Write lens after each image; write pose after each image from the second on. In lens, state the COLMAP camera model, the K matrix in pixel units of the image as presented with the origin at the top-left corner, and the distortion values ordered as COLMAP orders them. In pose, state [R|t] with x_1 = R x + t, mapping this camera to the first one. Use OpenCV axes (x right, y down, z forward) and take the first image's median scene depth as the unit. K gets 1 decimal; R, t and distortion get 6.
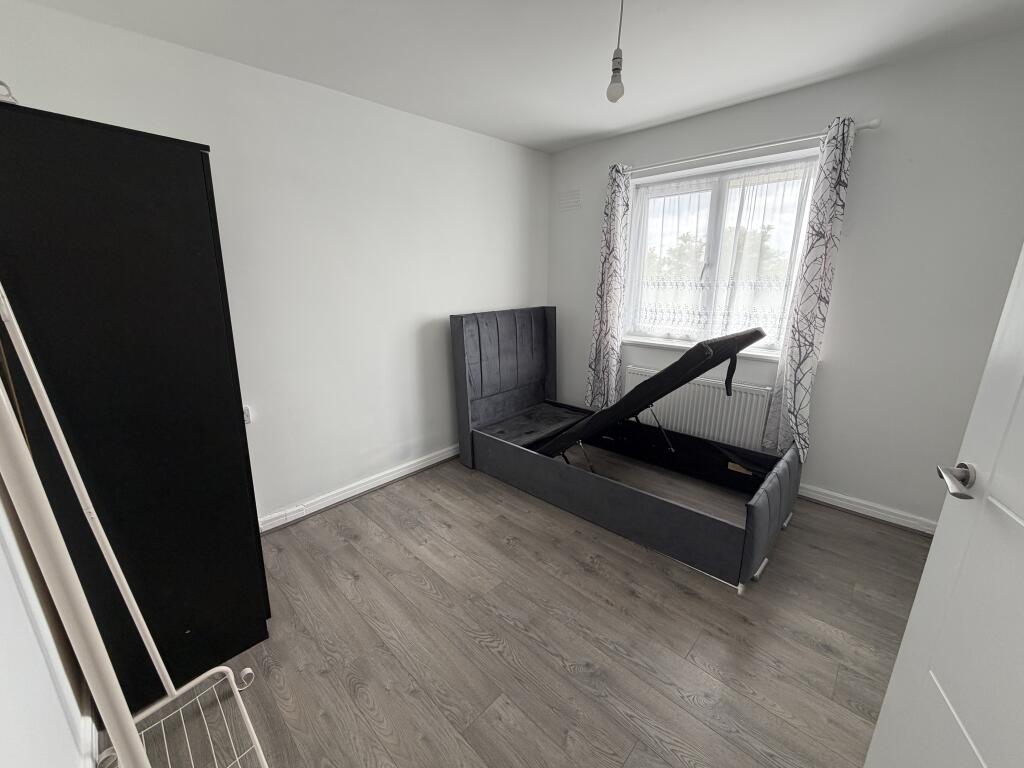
lens RADIAL K [[407.2, 0, 511.1], [0, 407.2, 388.3], [0, 0, 1]] dist [-0.000978, -0.000046]
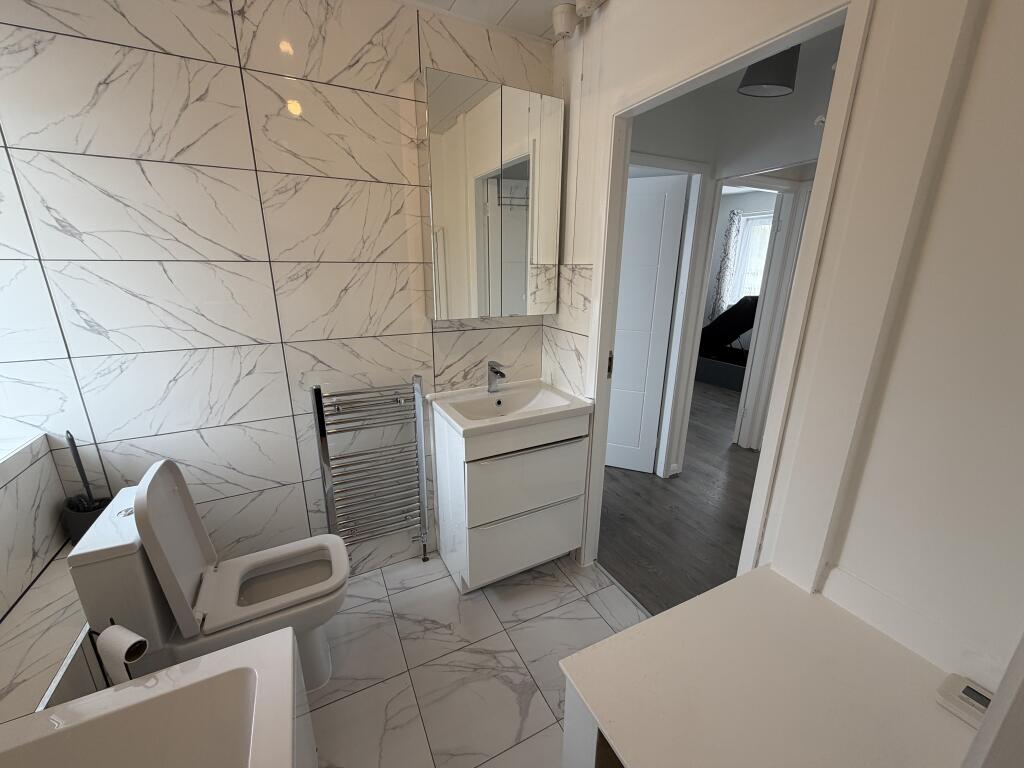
lens RADIAL K [[407.2, 0, 512.3], [0, 407.2, 384.1], [0, 0, 1]] dist [-0.000978, -0.000046]
pose [[0.944295, 0.112472, -0.309283, -0.040146], [-0.108179, 0.993646, 0.031053, 0.305325], [0.310811, 0.004134, 0.950463, -1.096226]]
